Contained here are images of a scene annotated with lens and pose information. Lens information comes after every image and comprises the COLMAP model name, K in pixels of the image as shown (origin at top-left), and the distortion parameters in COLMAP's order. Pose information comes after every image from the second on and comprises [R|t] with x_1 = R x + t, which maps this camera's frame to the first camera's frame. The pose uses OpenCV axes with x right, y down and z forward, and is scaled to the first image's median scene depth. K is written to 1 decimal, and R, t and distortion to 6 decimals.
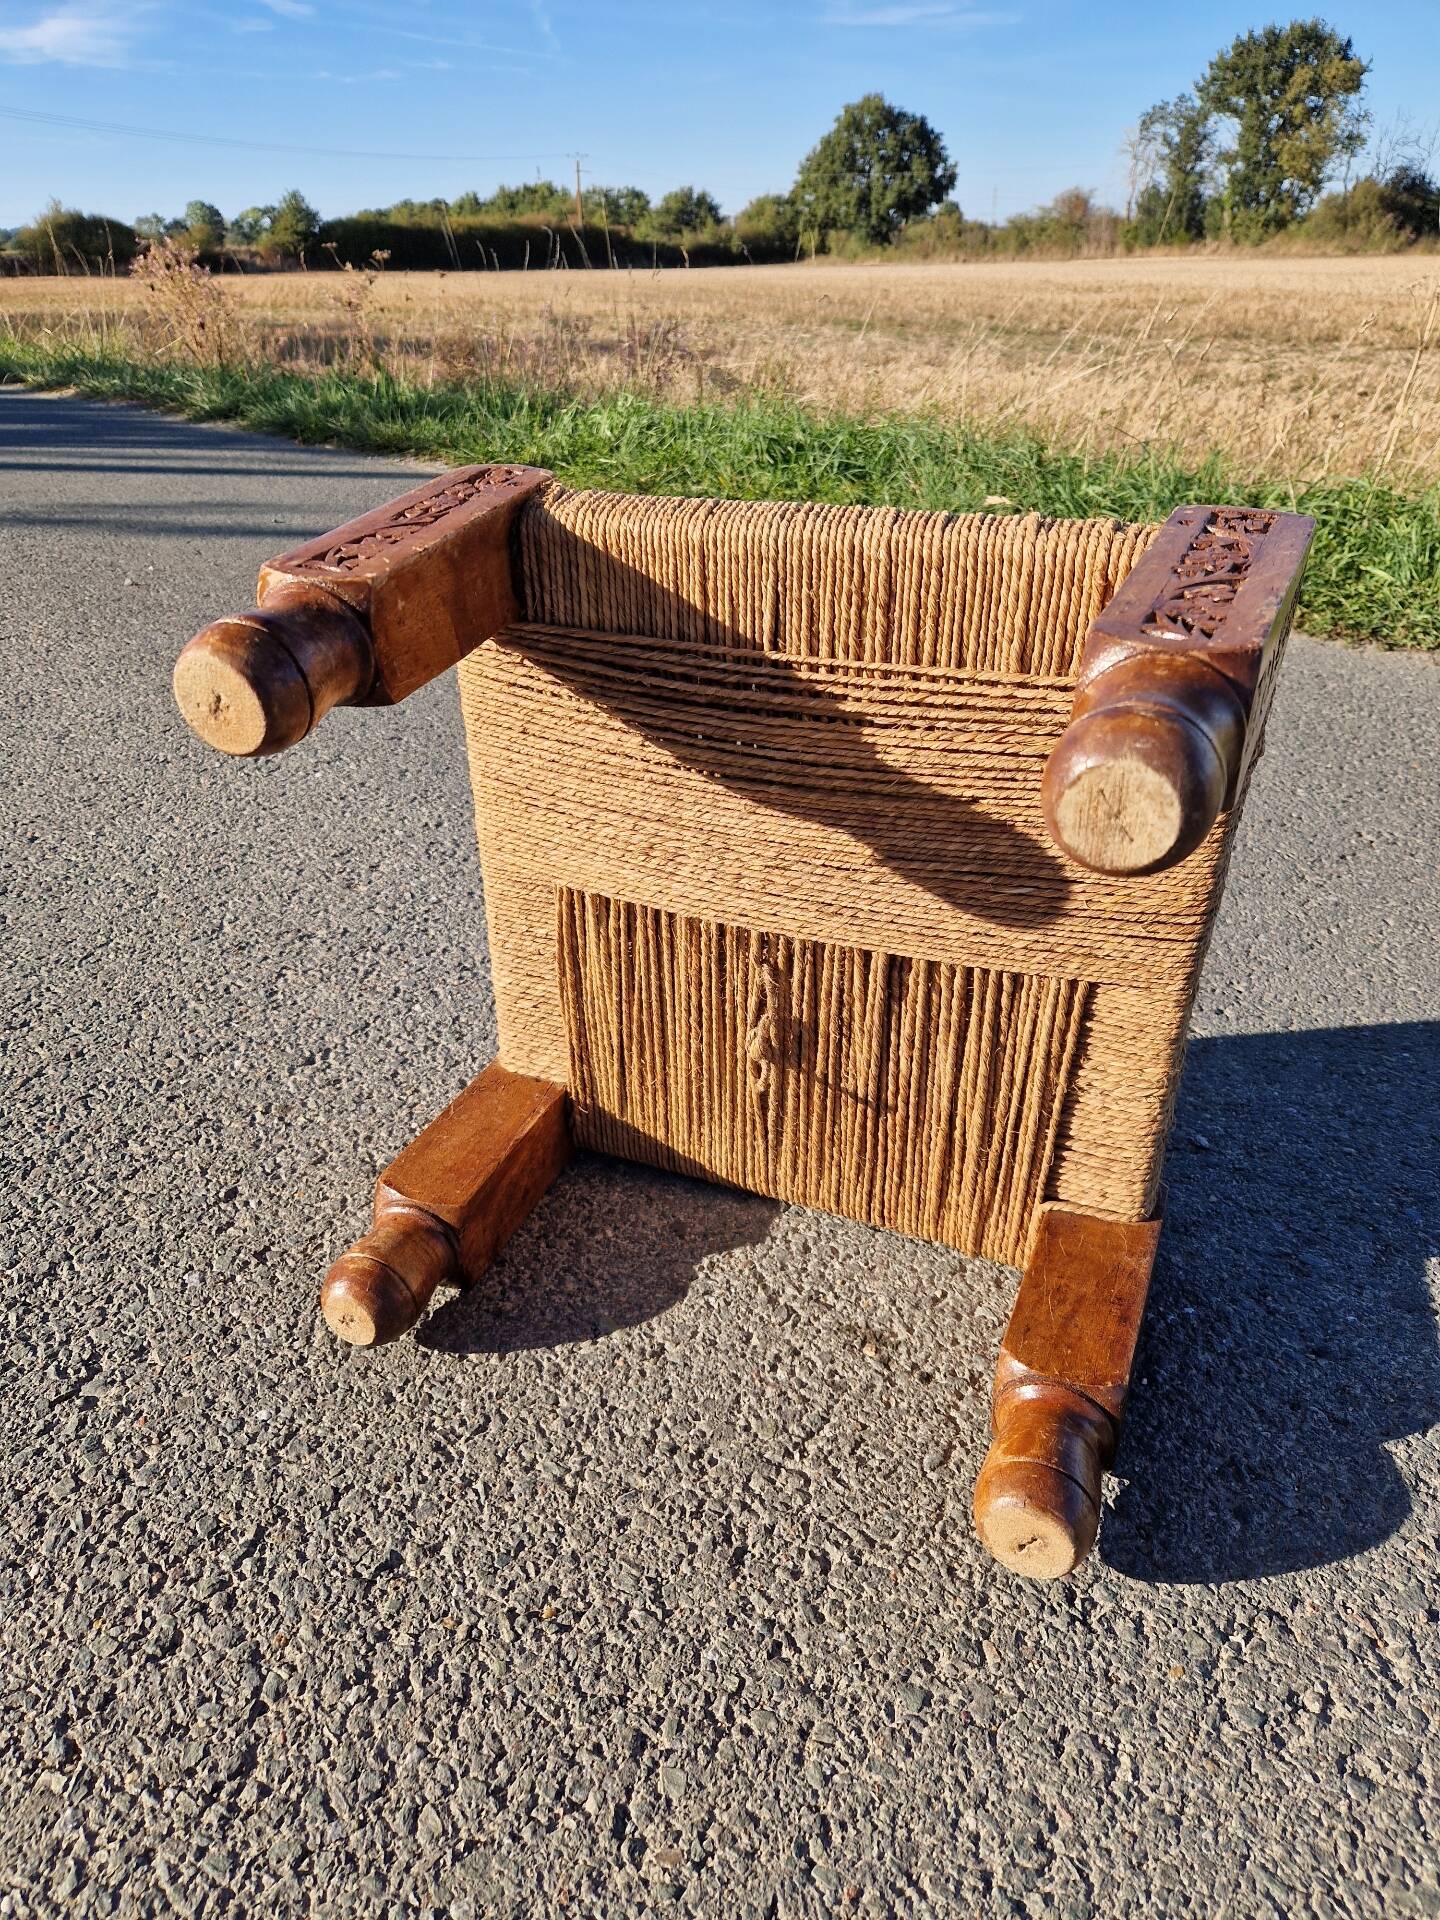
lens RADIAL K [[1354.5, 0, 697.6], [0, 1354.5, 943.1], [0, 0, 1]] dist [0.046543, -0.045545]
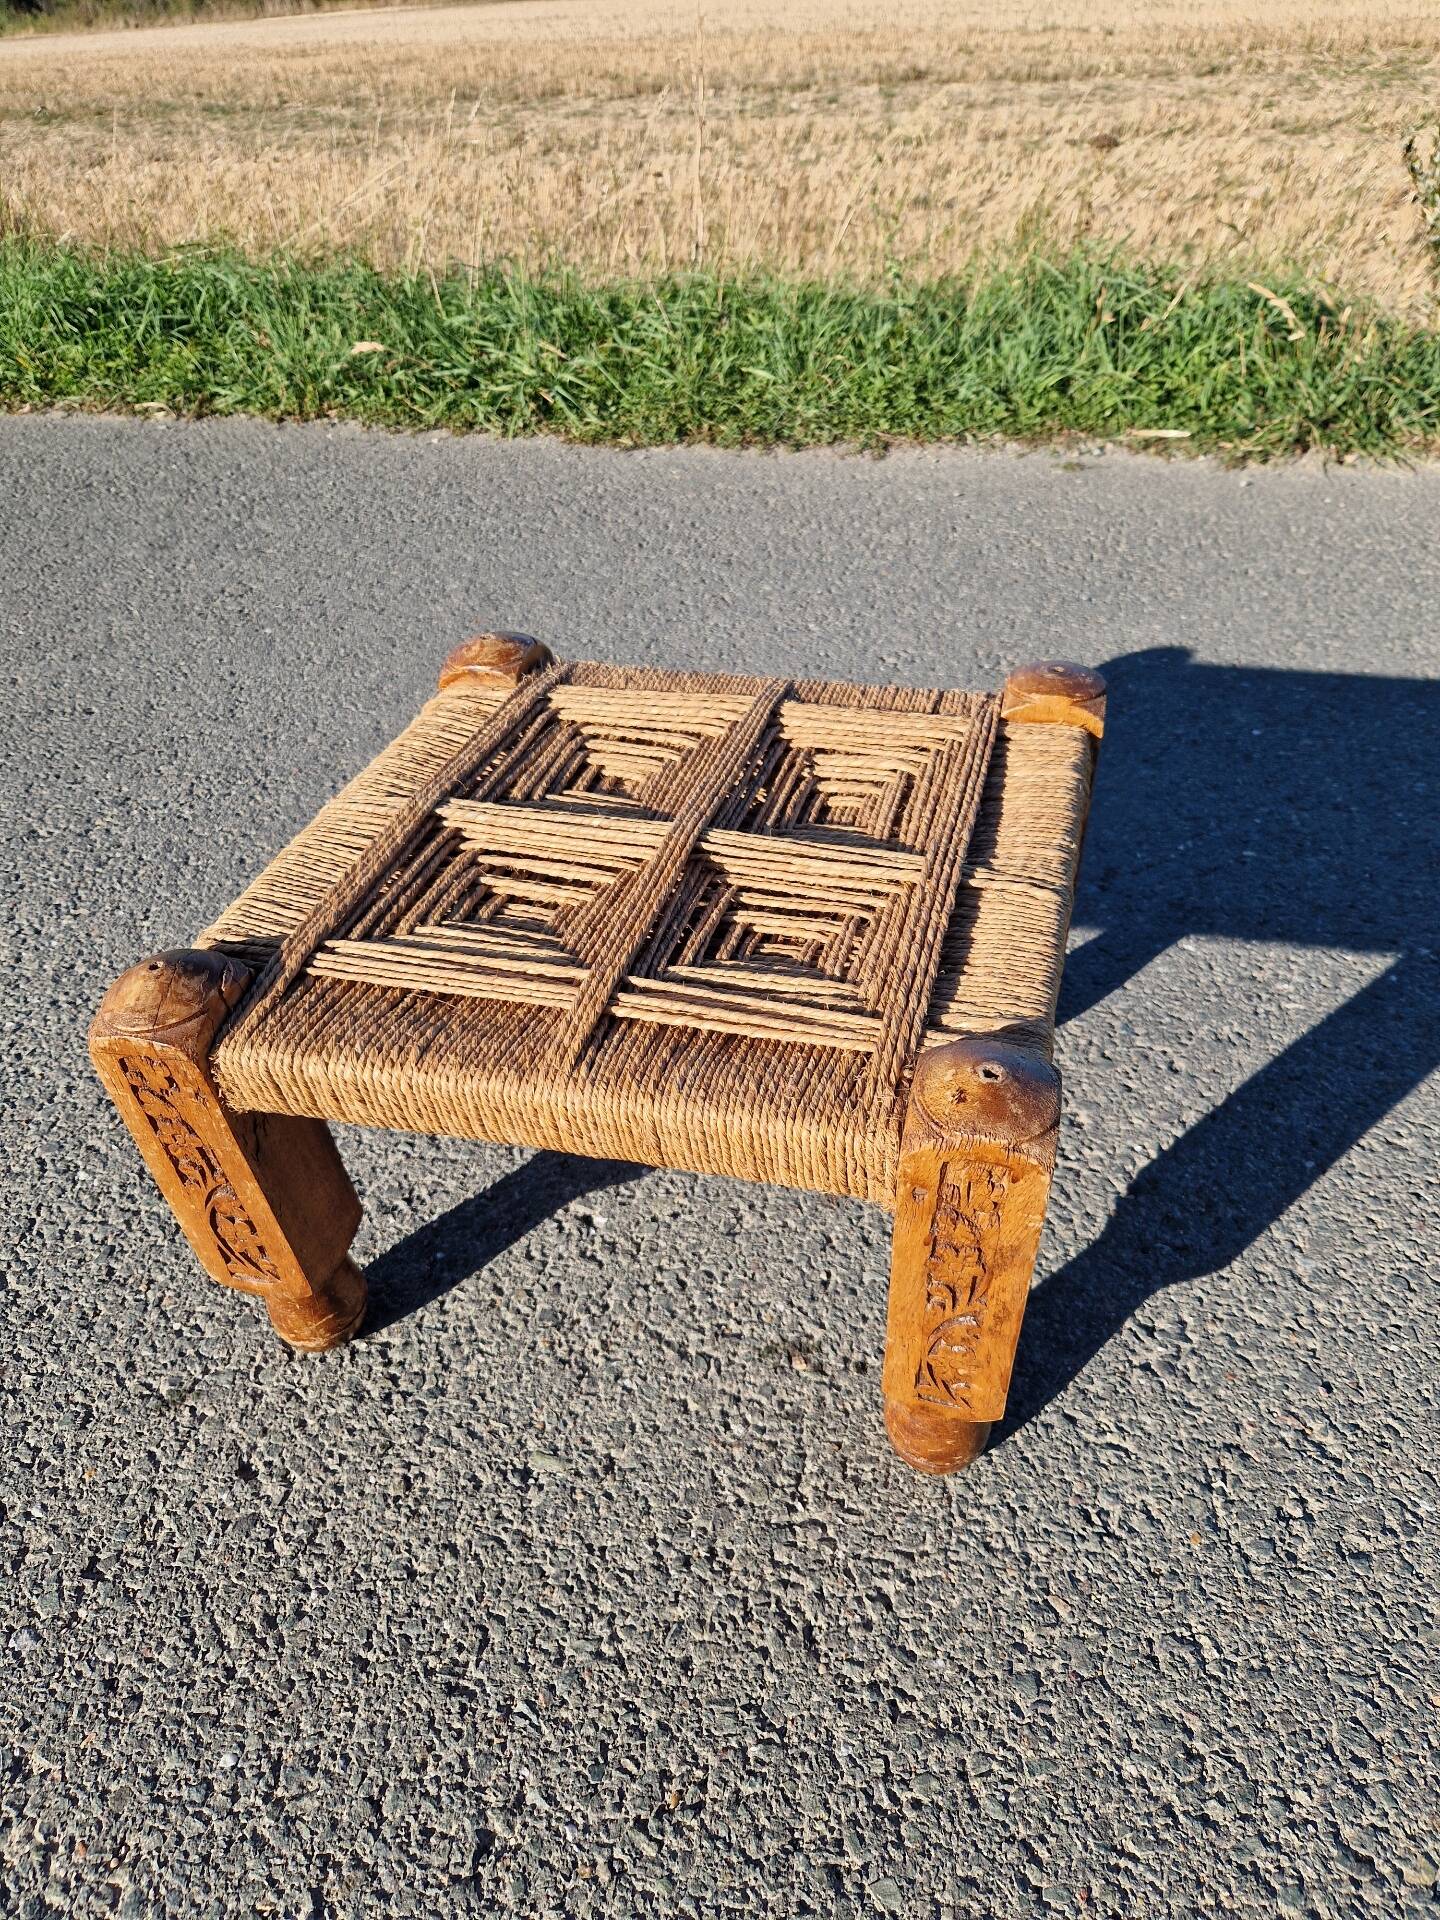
lens RADIAL K [[1354.5, 0, 729.3], [0, 1354.5, 949.8], [0, 0, 1]] dist [0.046543, -0.045545]
pose [[0.863681, -0.324036, 0.386077, -0.220841], [0.267226, 0.943830, 0.194357, -0.212231], [-0.427370, -0.064693, 0.901759, 0.143764]]
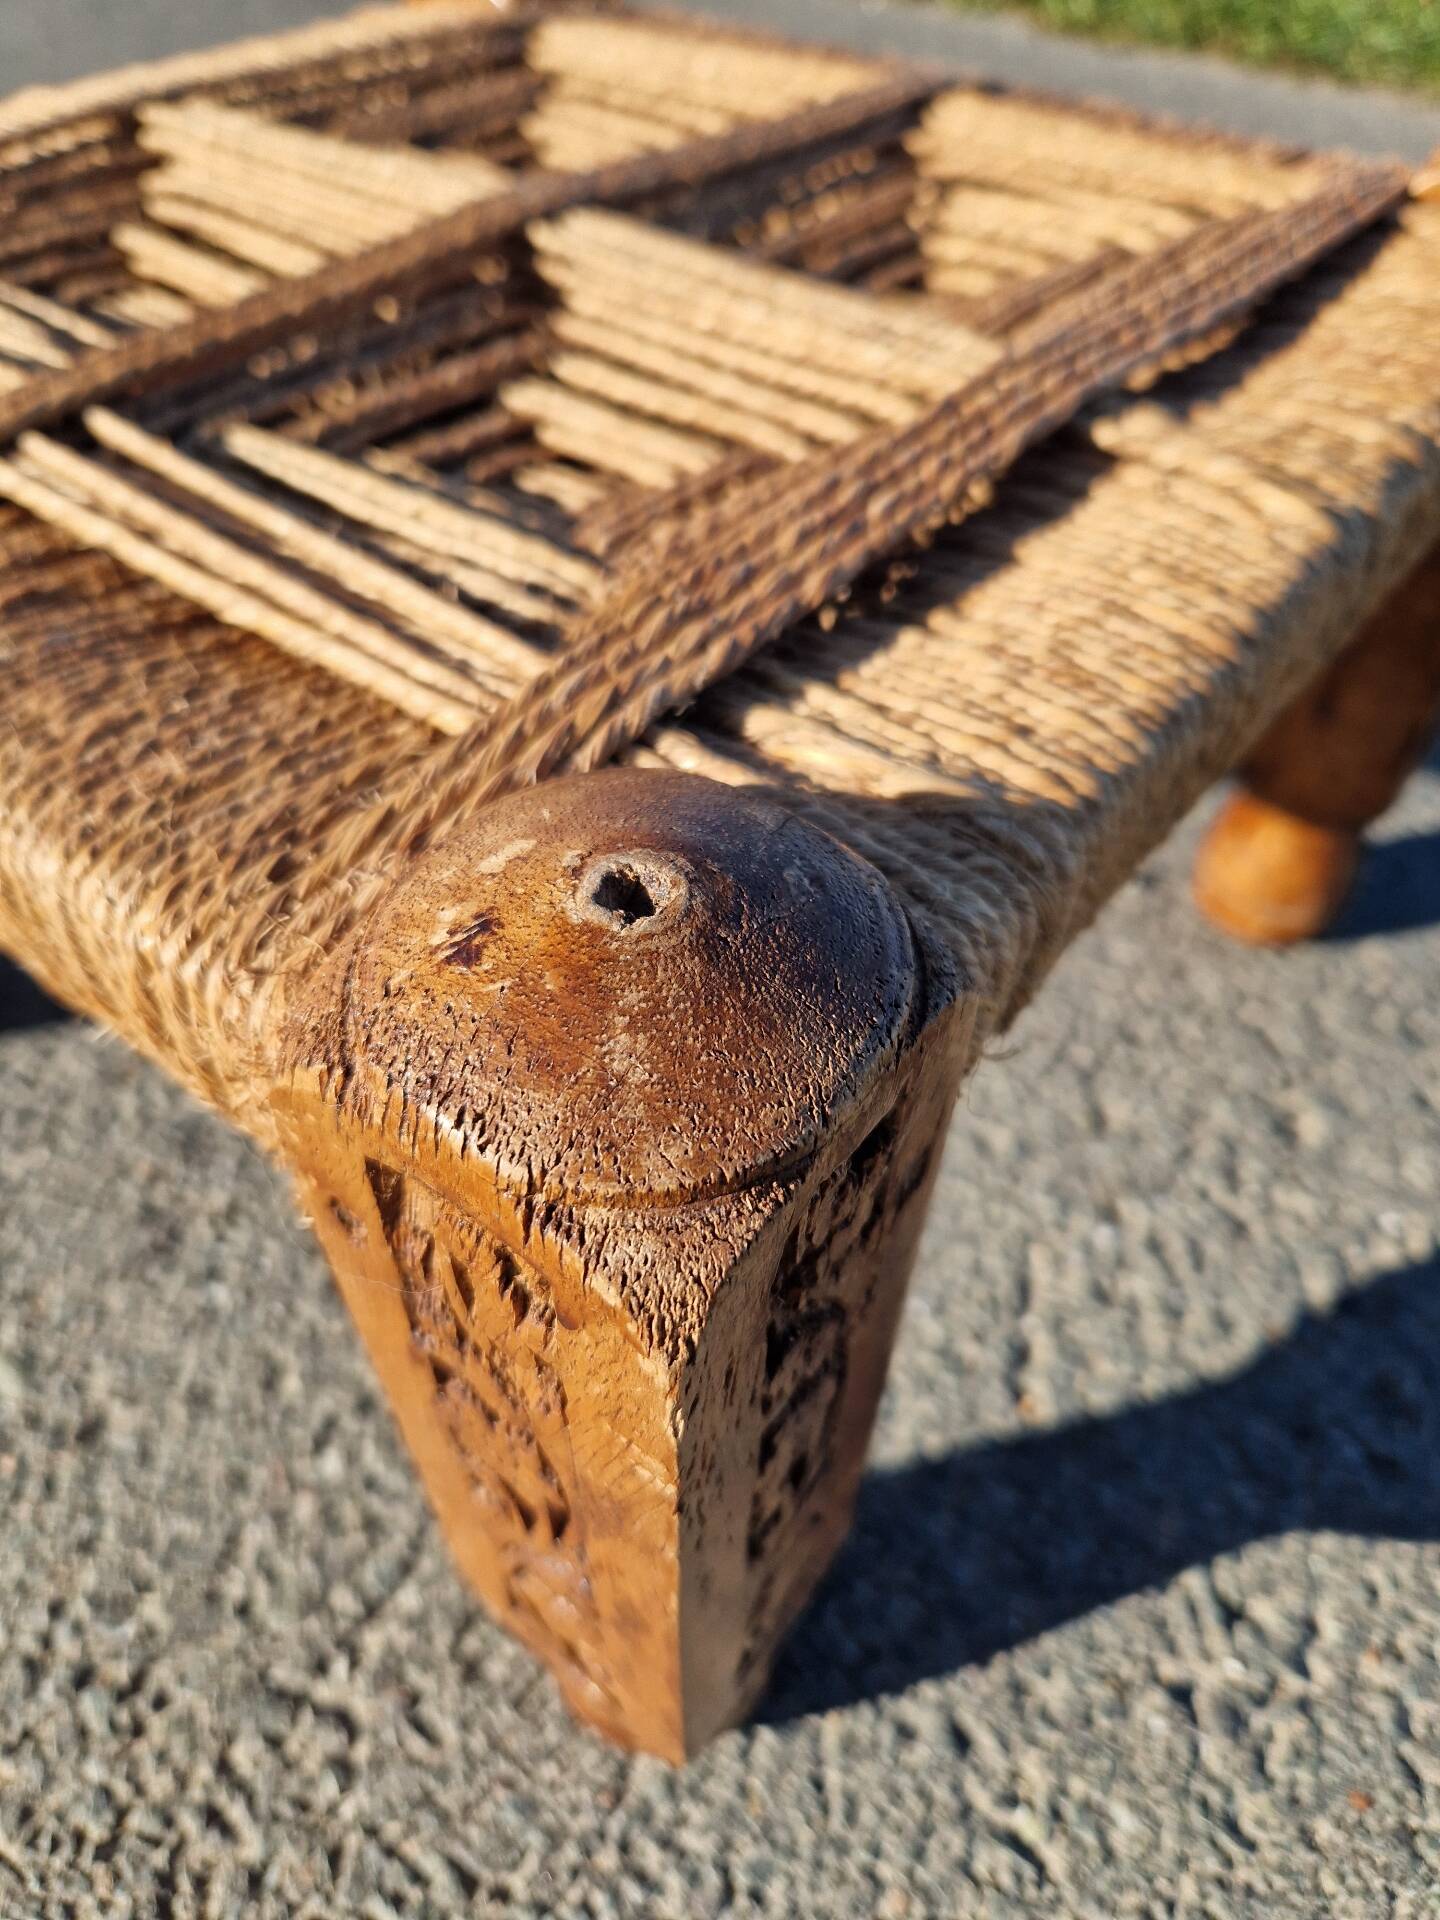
lens RADIAL K [[1390.6, 0, 714.5], [0, 1390.6, 975.2], [0, 0, 1]] dist [0.012486, -0.032465]
pose [[0.992234, -0.072090, 0.101364, 0.169800], [0.037528, 0.950451, 0.308602, -0.007446], [-0.118589, -0.302401, 0.945775, 0.576511]]
